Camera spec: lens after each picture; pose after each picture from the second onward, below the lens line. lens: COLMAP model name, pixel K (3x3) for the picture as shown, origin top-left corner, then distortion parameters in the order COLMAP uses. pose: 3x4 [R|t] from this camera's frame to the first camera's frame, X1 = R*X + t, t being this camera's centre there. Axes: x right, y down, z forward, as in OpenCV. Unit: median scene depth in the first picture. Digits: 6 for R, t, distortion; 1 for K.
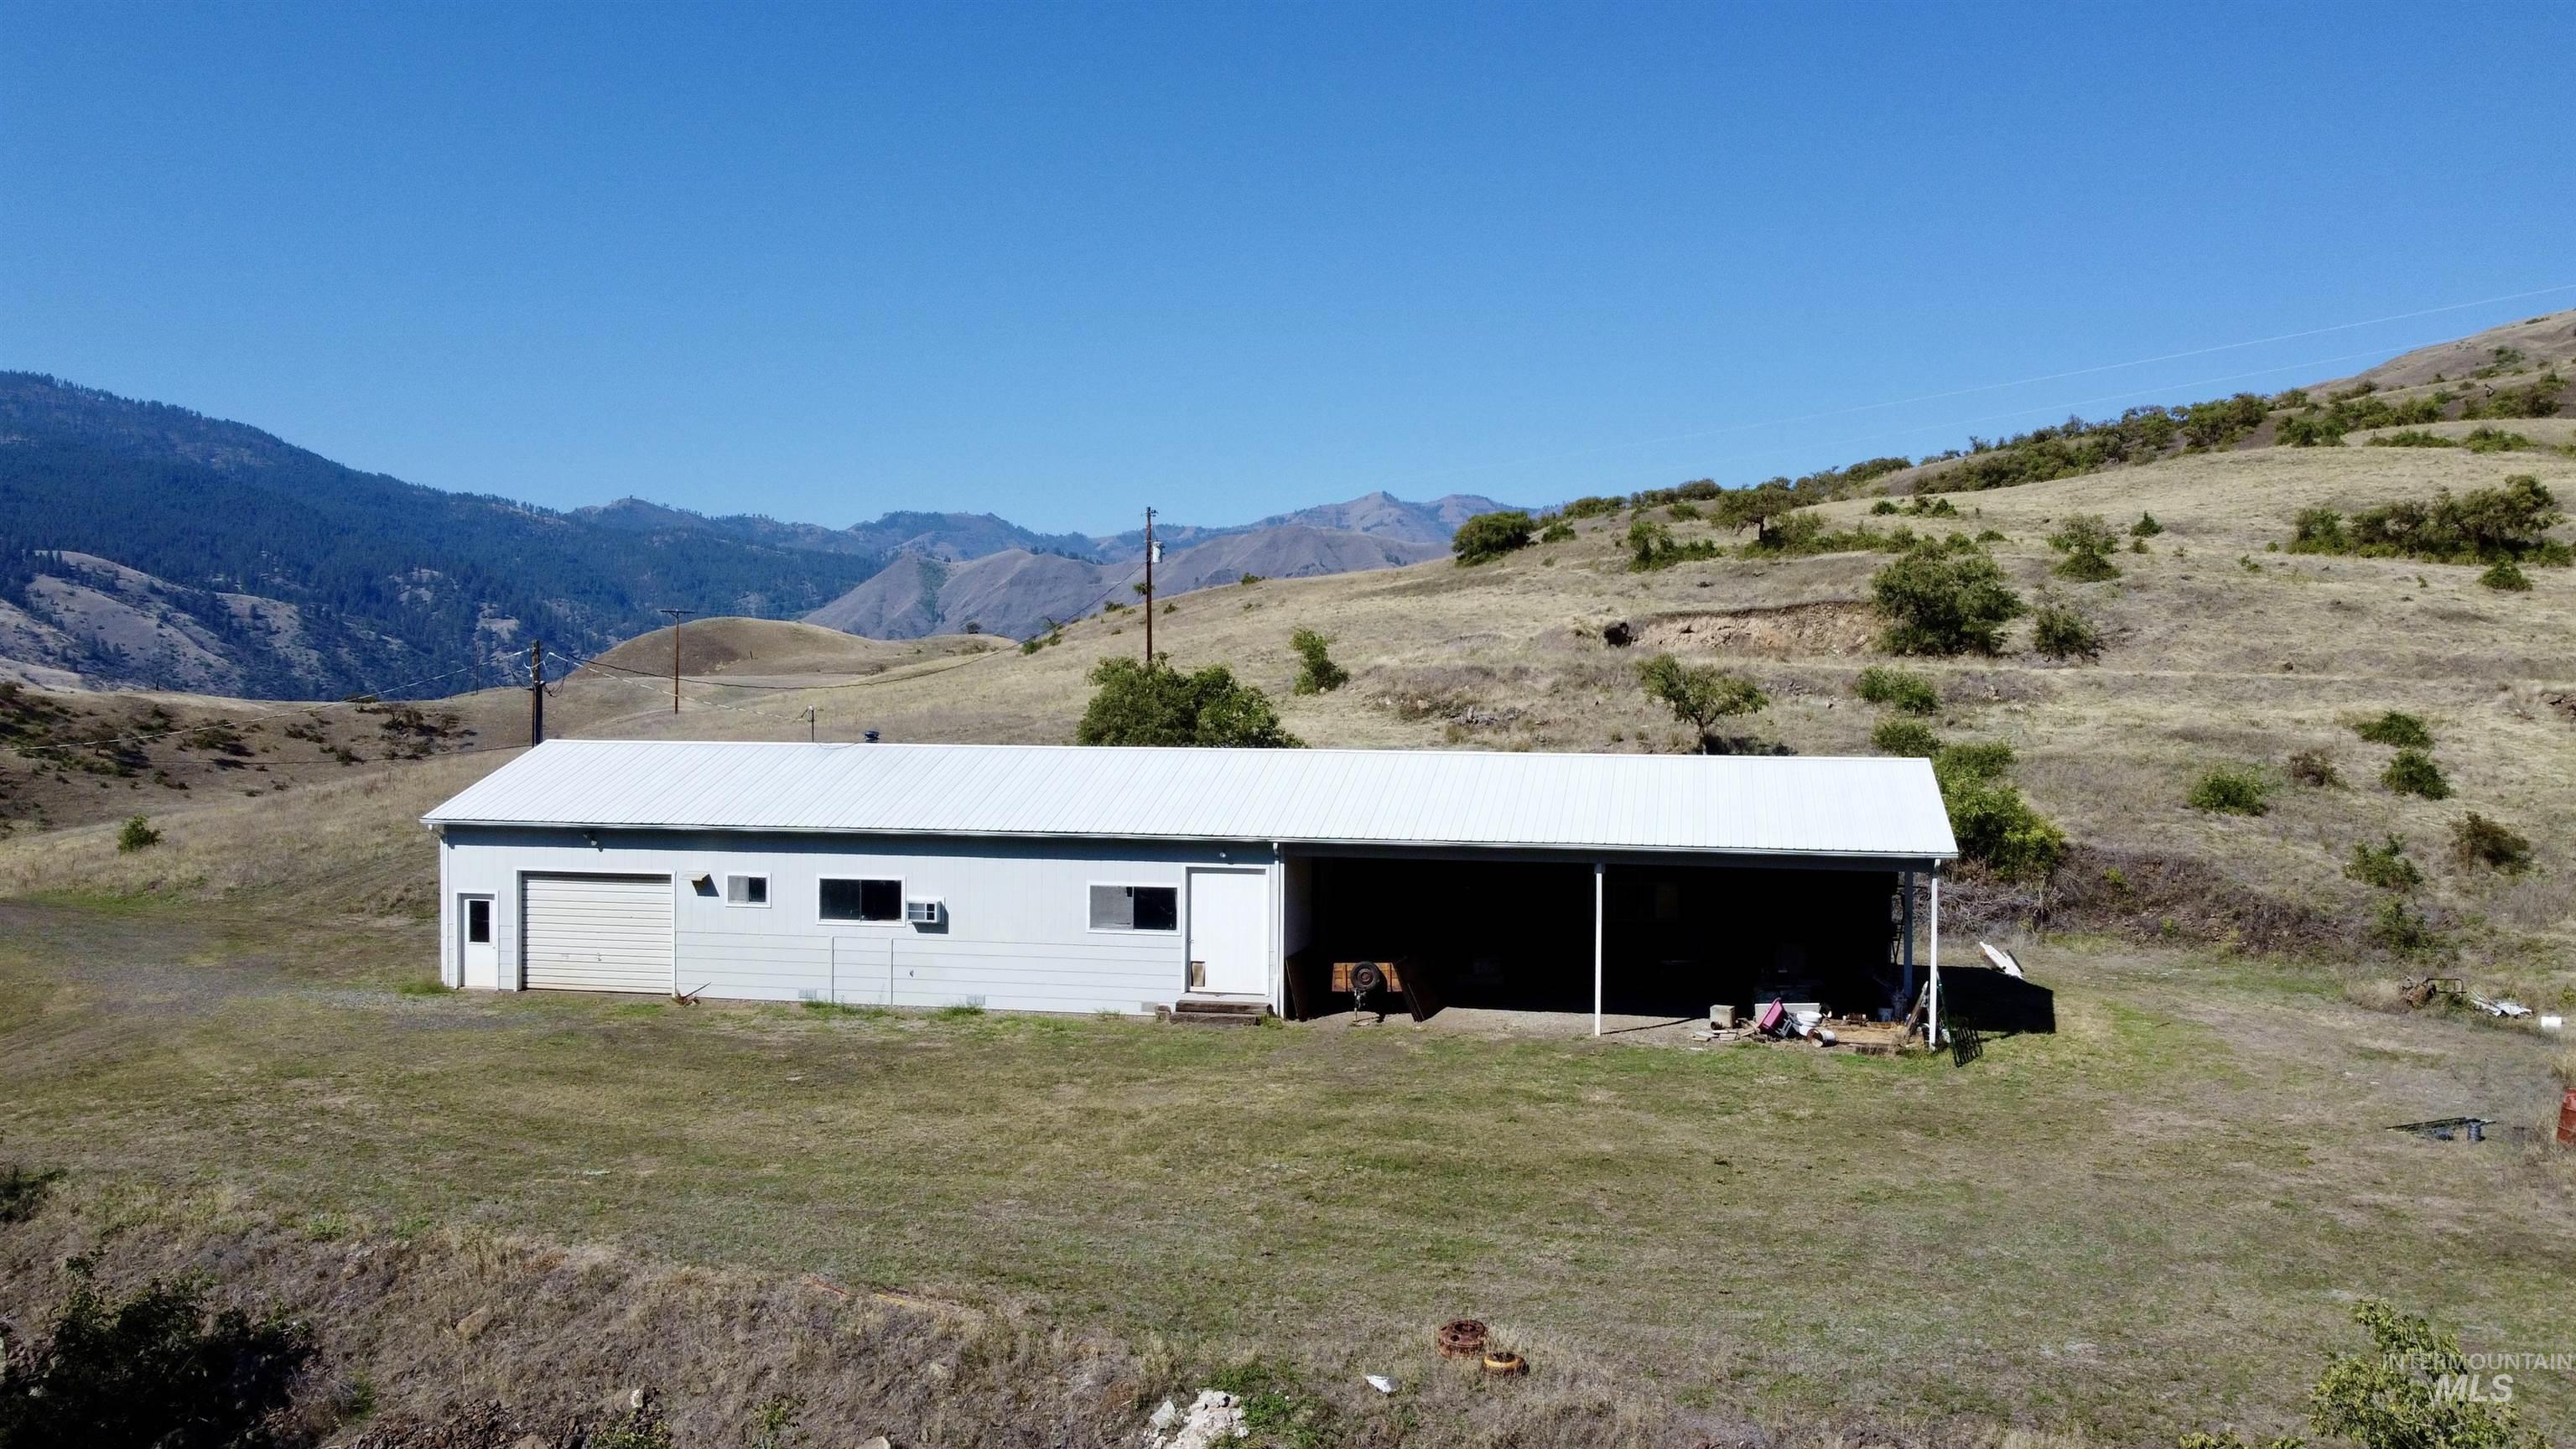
lens RADIAL K [[1969.3, 0, 1291.4], [0, 1969.3, 720.0], [0, 0, 1]] dist [0.009839, -0.030818]
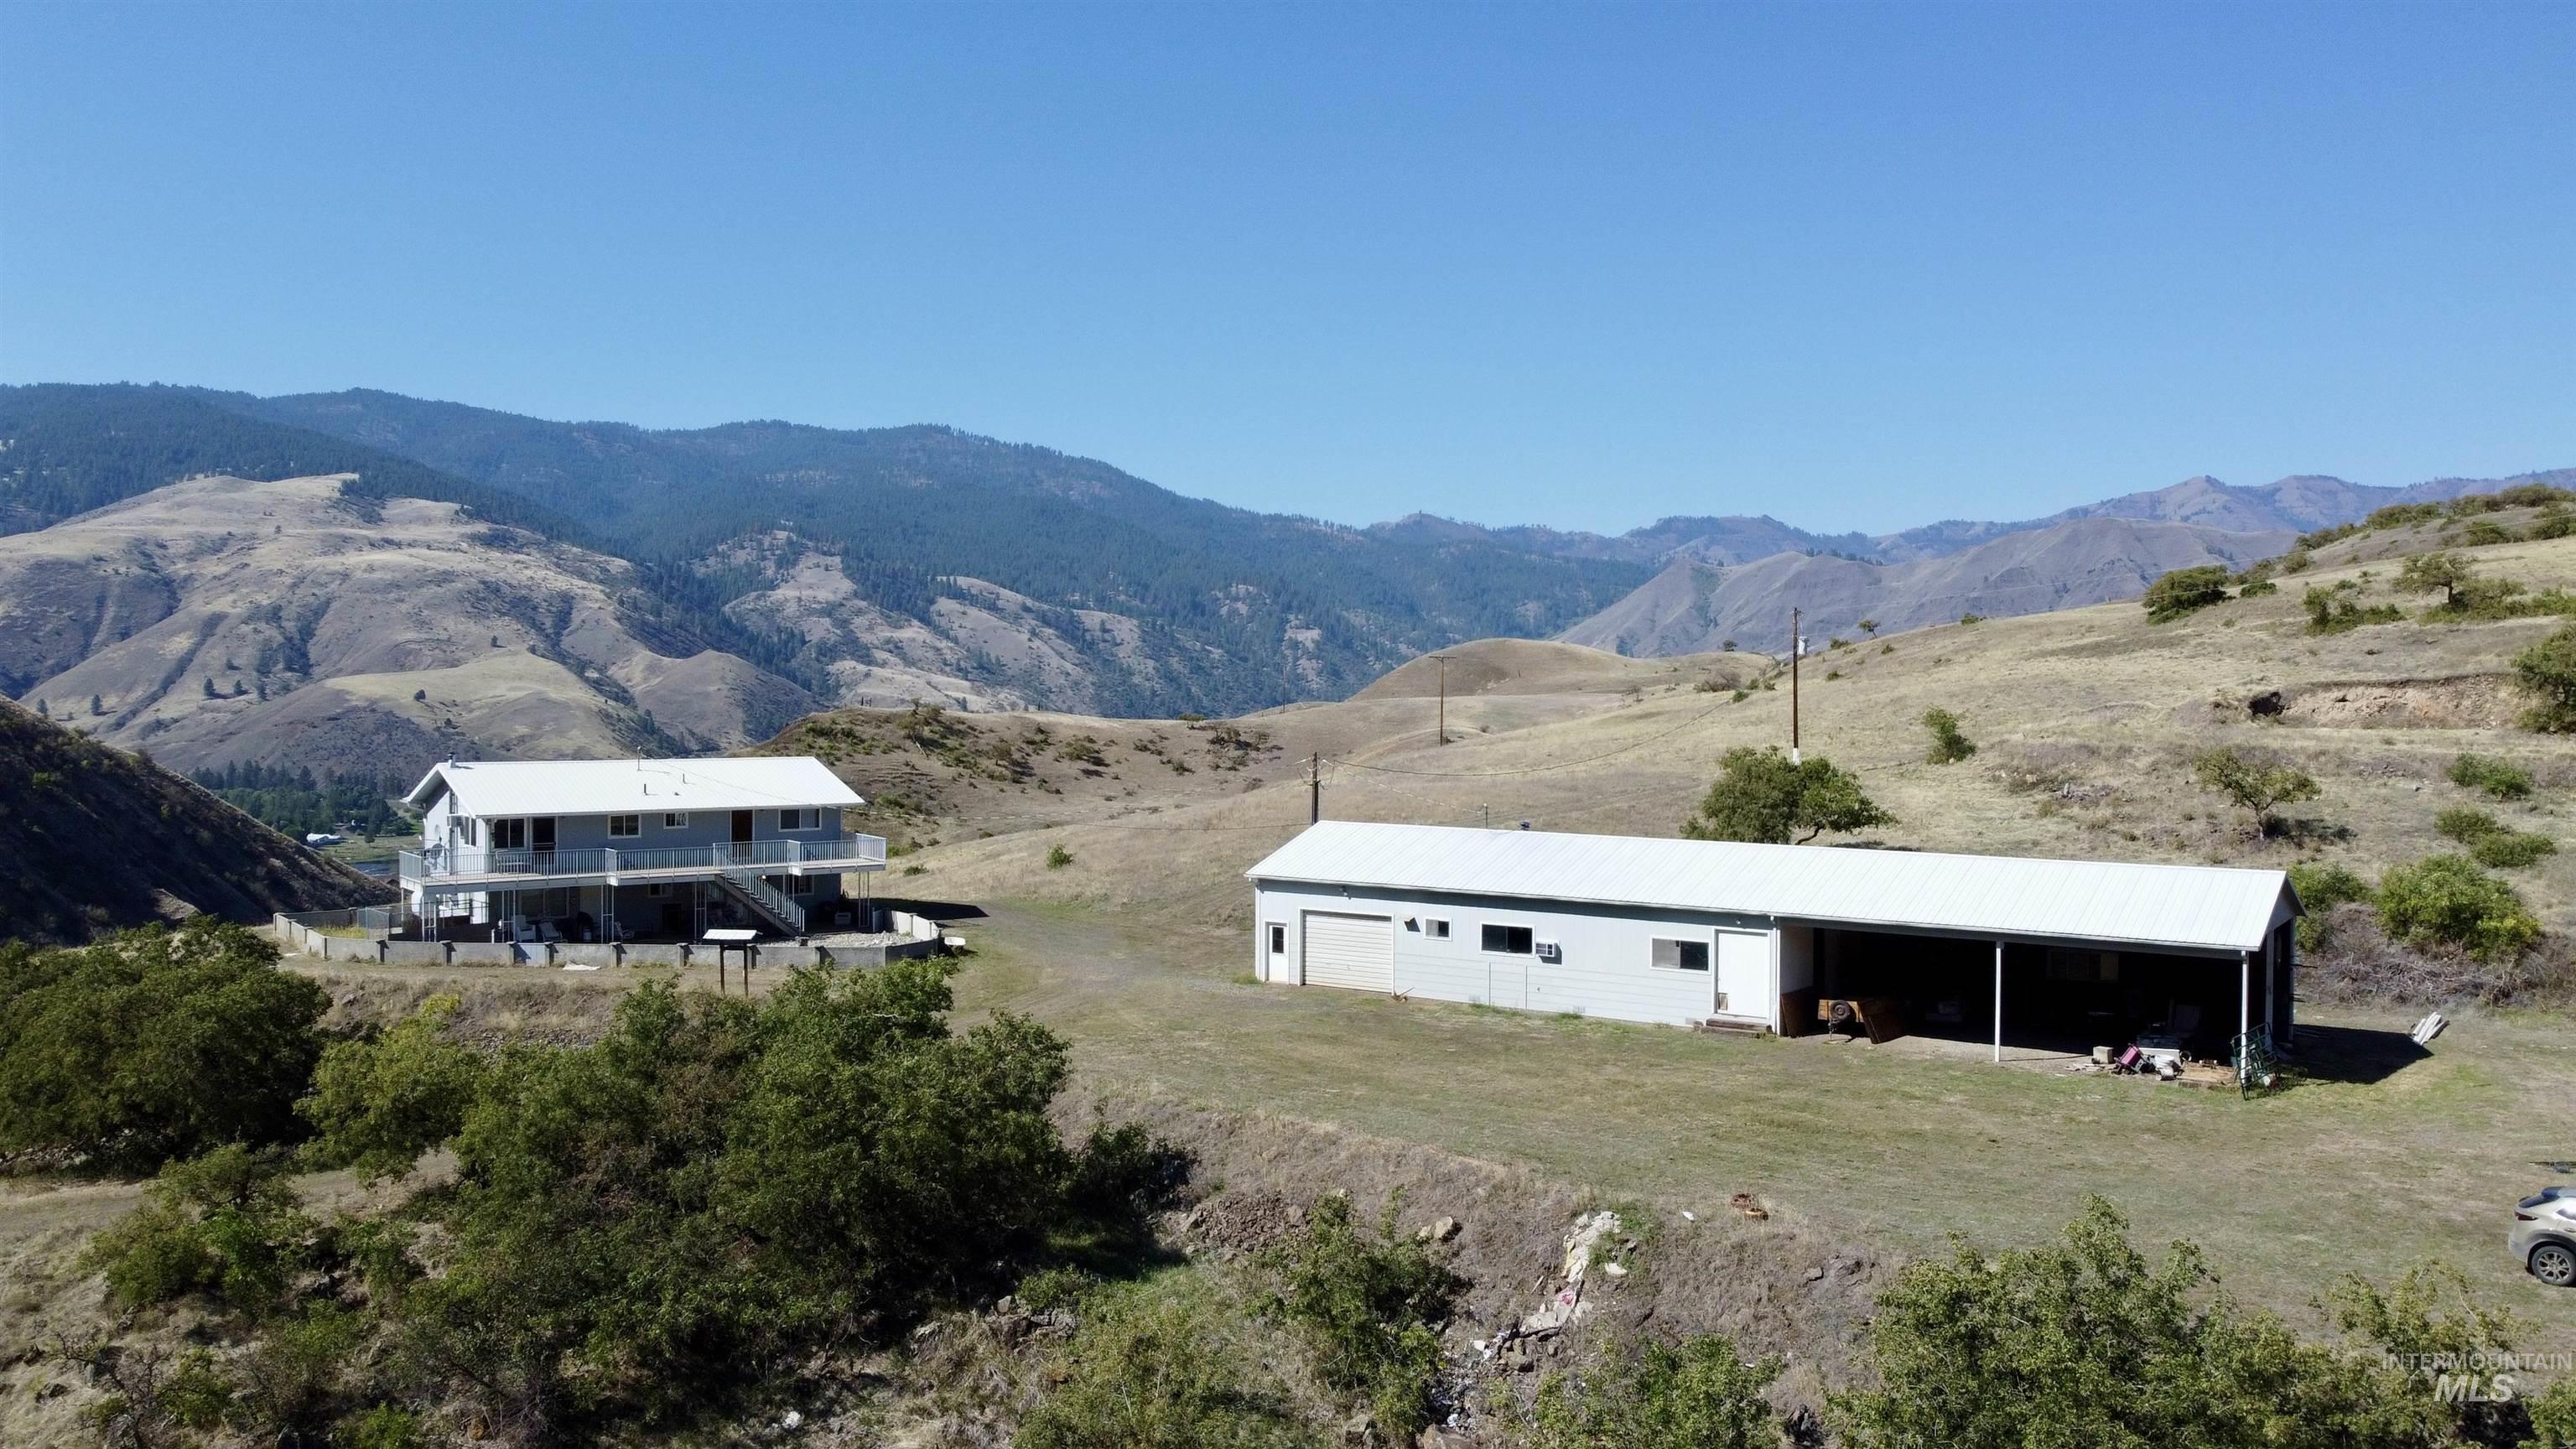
lens RADIAL K [[1969.3, 0, 1289.8], [0, 1969.3, 722.7], [0, 0, 1]] dist [0.009839, -0.030818]
pose [[0.925218, 0.006661, -0.379377, 0.152023], [-0.006702, 0.999977, 0.001212, -0.057769], [0.379376, 0.001421, 0.925241, -0.357143]]
